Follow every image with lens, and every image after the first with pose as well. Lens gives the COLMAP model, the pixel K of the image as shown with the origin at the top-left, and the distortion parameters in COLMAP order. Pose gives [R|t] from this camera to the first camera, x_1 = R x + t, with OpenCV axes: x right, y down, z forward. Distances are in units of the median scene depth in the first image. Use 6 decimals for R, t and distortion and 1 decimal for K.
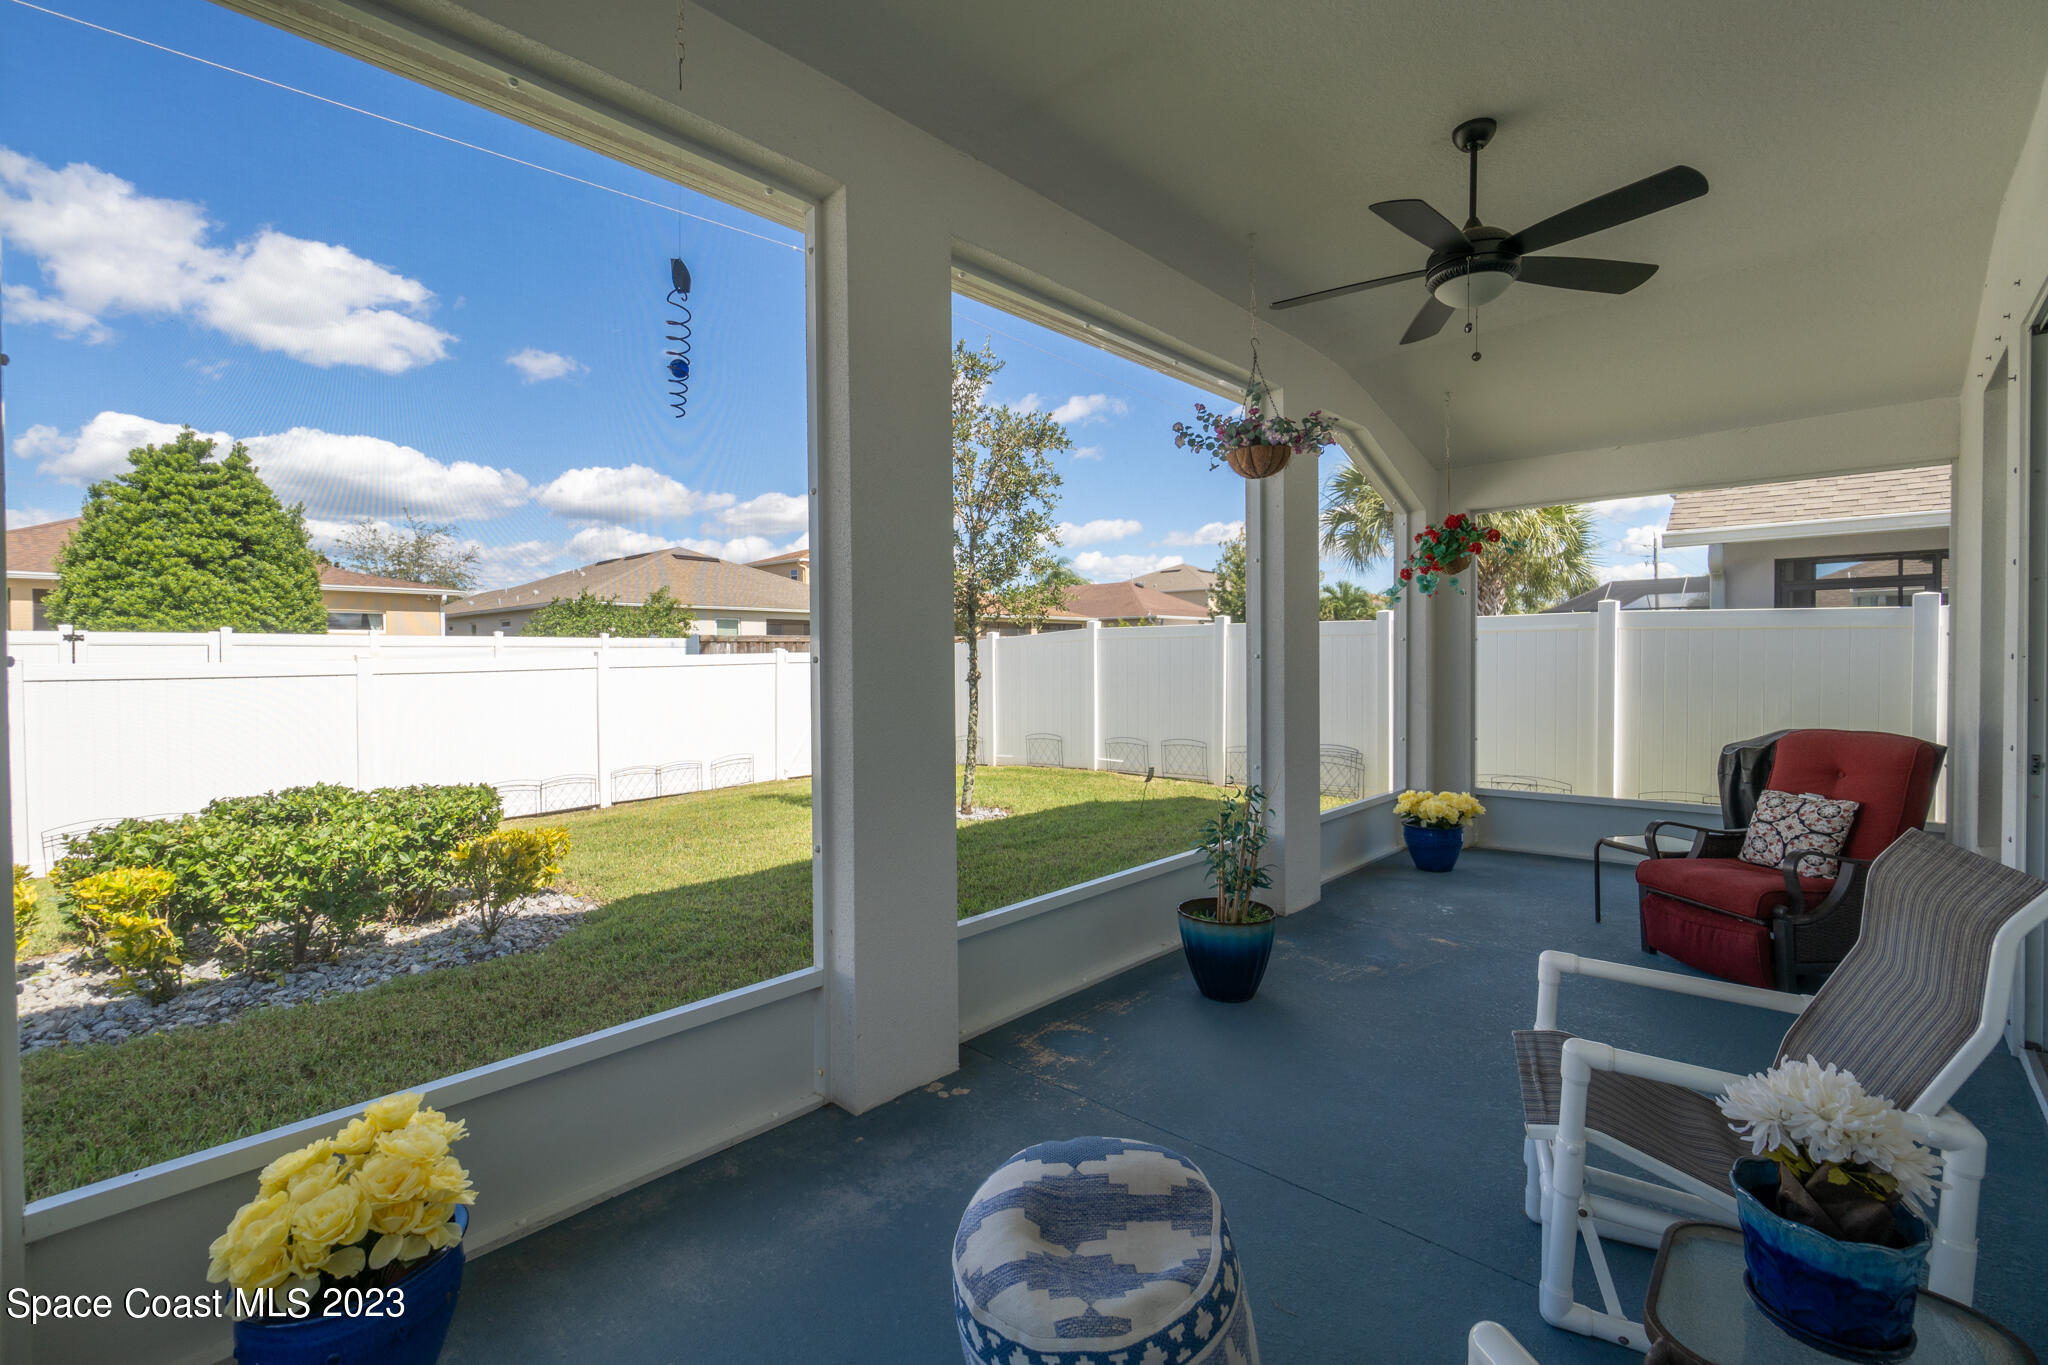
lens RADIAL K [[874.5, 0, 1000.6], [0, 874.5, 669.0], [0, 0, 1]] dist [-0.003253, 0.000835]
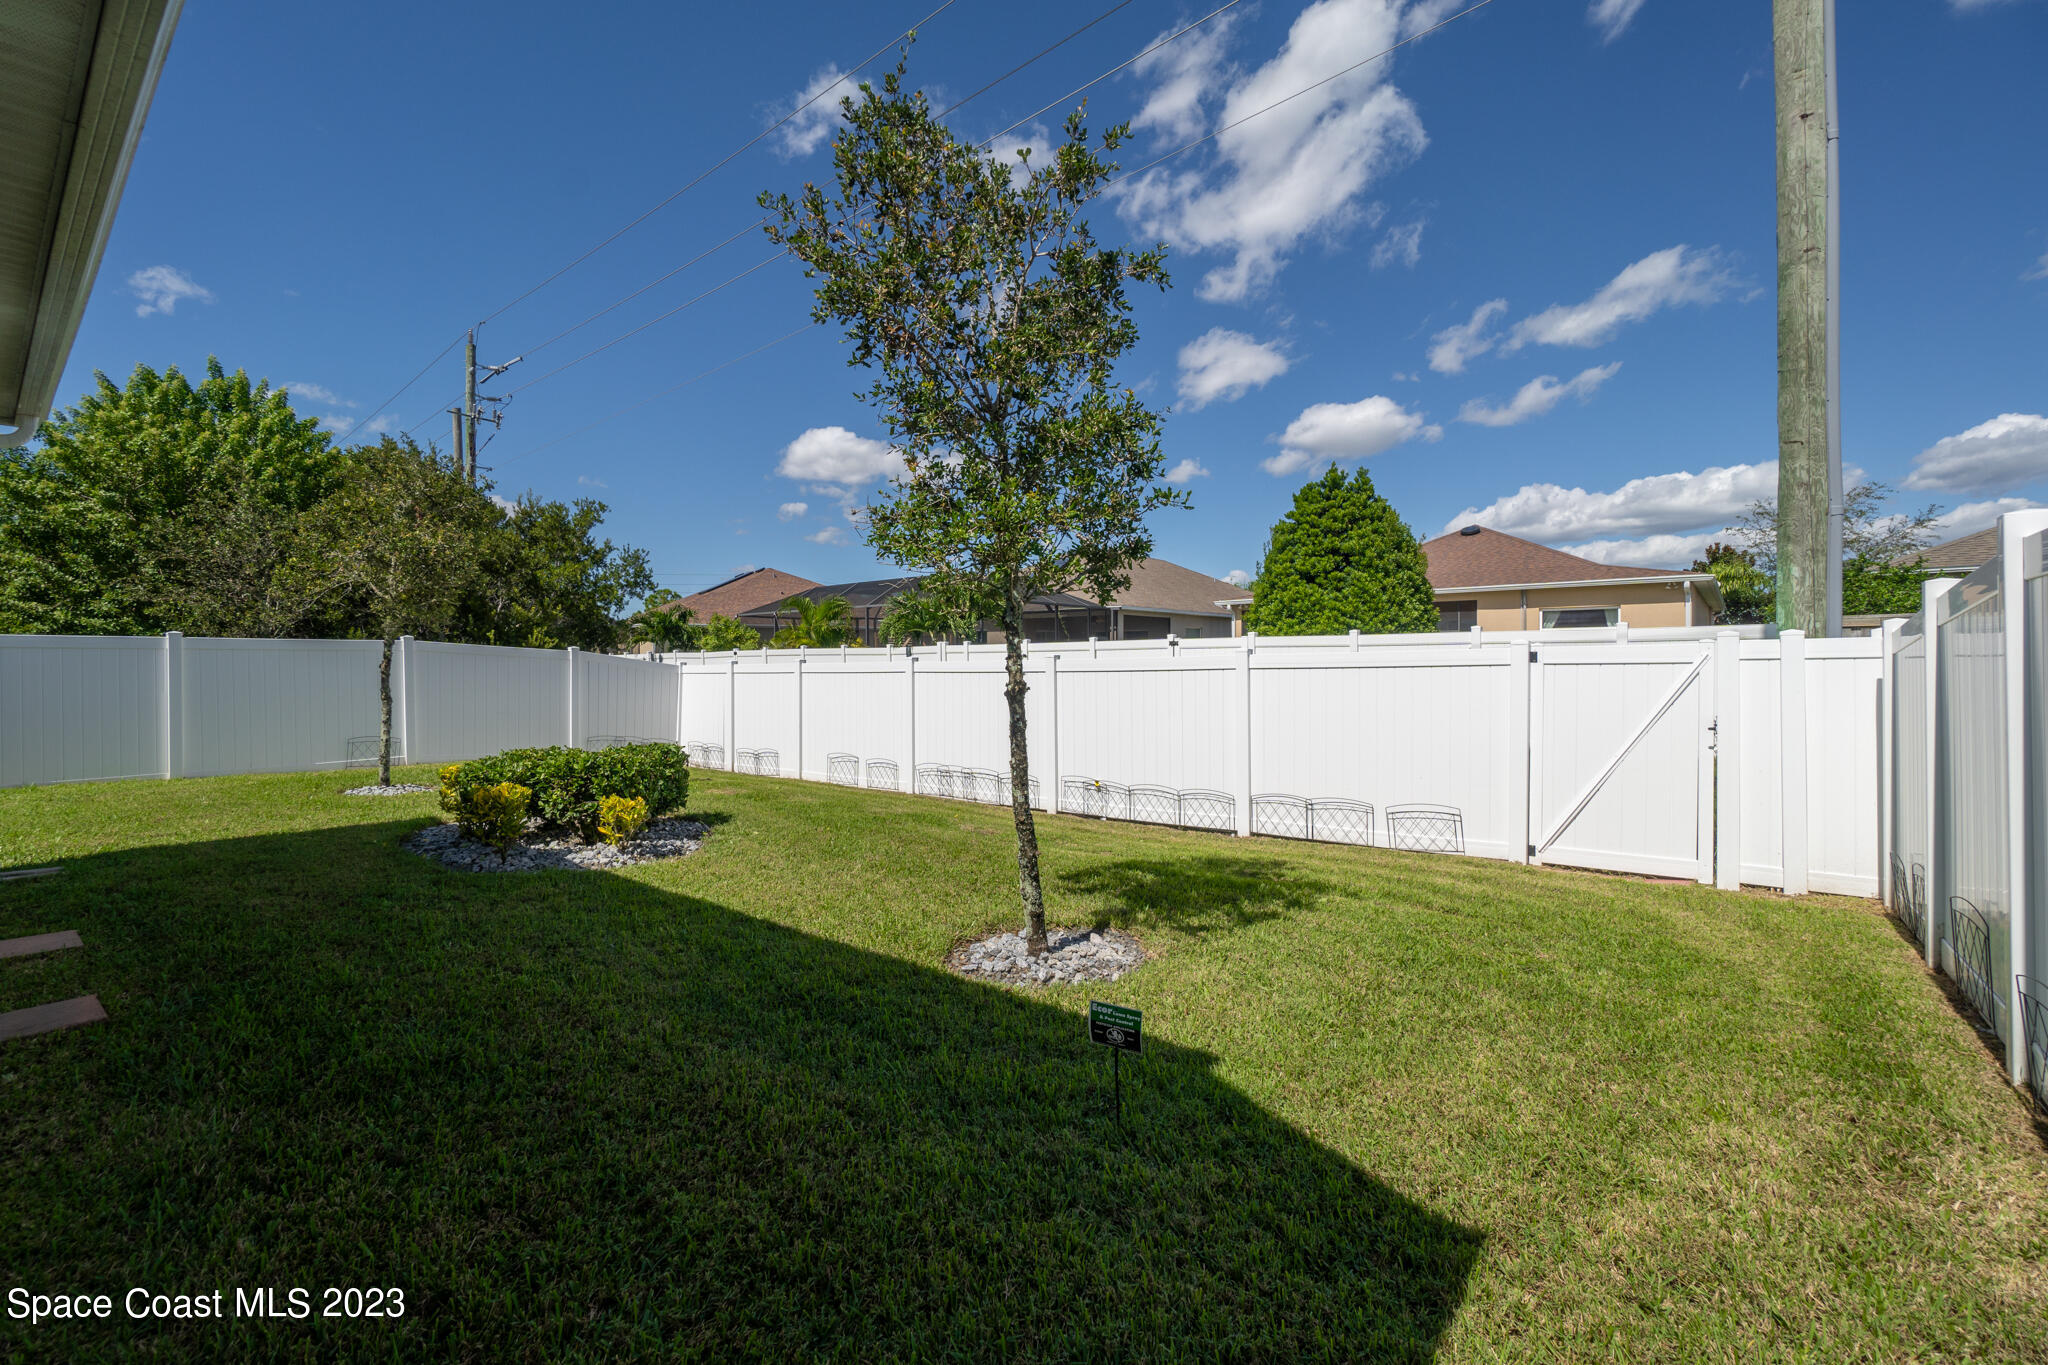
lens RADIAL K [[874.5, 0, 1000.6], [0, 874.5, 669.0], [0, 0, 1]] dist [-0.003253, 0.000835]
pose [[0.074621, 0.011115, -0.997150, 0.259929], [-0.009603, 0.999900, 0.010427, -0.005365], [0.997166, 0.008798, 0.074721, 0.509926]]
